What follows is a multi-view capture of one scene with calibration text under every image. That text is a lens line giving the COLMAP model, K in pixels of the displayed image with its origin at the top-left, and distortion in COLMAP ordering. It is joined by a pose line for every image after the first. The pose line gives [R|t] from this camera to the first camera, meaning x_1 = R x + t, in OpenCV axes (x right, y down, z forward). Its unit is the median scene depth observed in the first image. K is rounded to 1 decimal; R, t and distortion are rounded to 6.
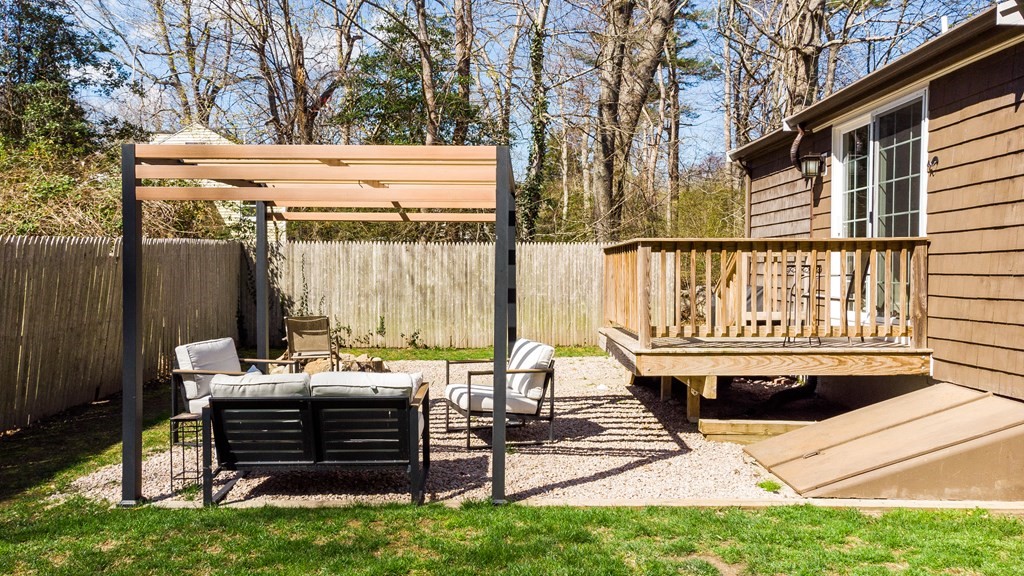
lens RADIAL K [[769.1, 0, 512.0], [0, 769.1, 288.0], [0, 0, 1]] dist [0.026703, 0.002312]
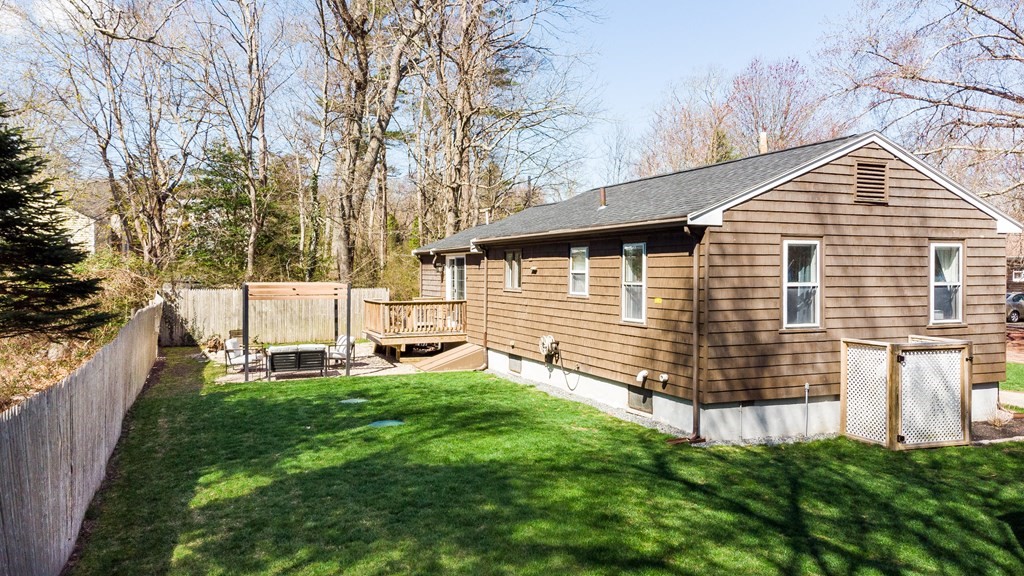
lens RADIAL K [[769.1, 0, 512.0], [0, 769.1, 288.0], [0, 0, 1]] dist [0.026703, 0.002312]
pose [[0.929941, -0.010444, 0.367559, -0.386603], [0.010794, 0.999941, 0.001102, -0.092319], [-0.367549, 0.002943, 0.929999, -1.672034]]
